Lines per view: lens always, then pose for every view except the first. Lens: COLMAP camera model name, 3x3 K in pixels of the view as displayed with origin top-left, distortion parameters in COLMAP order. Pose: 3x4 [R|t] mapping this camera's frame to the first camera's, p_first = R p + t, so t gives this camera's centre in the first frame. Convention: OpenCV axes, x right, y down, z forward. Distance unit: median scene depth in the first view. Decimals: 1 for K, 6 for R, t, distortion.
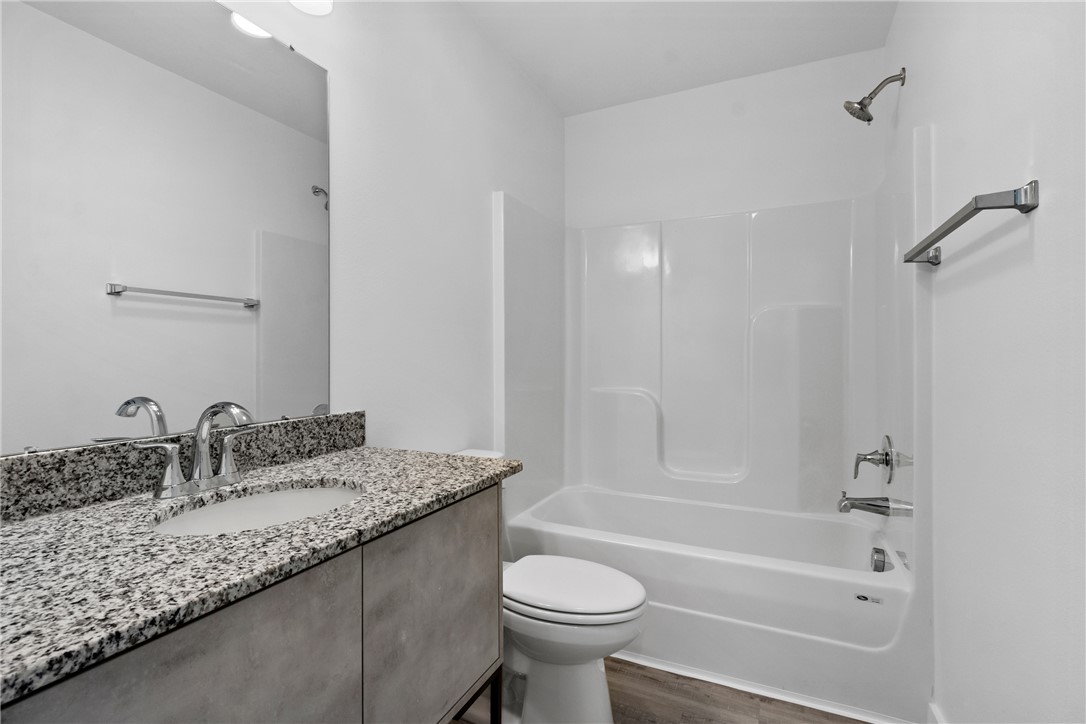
lens RADIAL K [[502.4, 0, 542.4], [0, 502.4, 353.5], [0, 0, 1]] dist [0.008245, -0.003008]
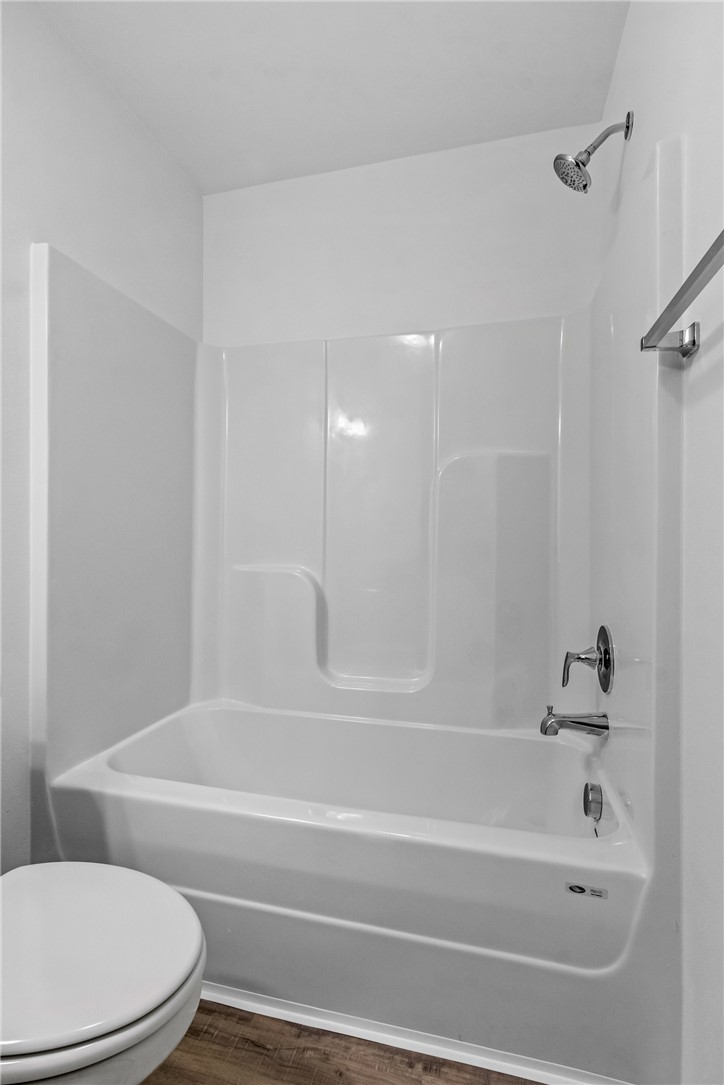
lens RADIAL K [[501.9, 0, 363.7], [0, 501.9, 542.9], [0, 0, 1]] dist [0.008245, -0.003008]
pose [[0.982298, 0.001502, 0.187321, 0.161438], [-0.003368, 0.999948, 0.009643, 0.031066], [-0.187297, -0.010103, 0.982251, 0.277021]]
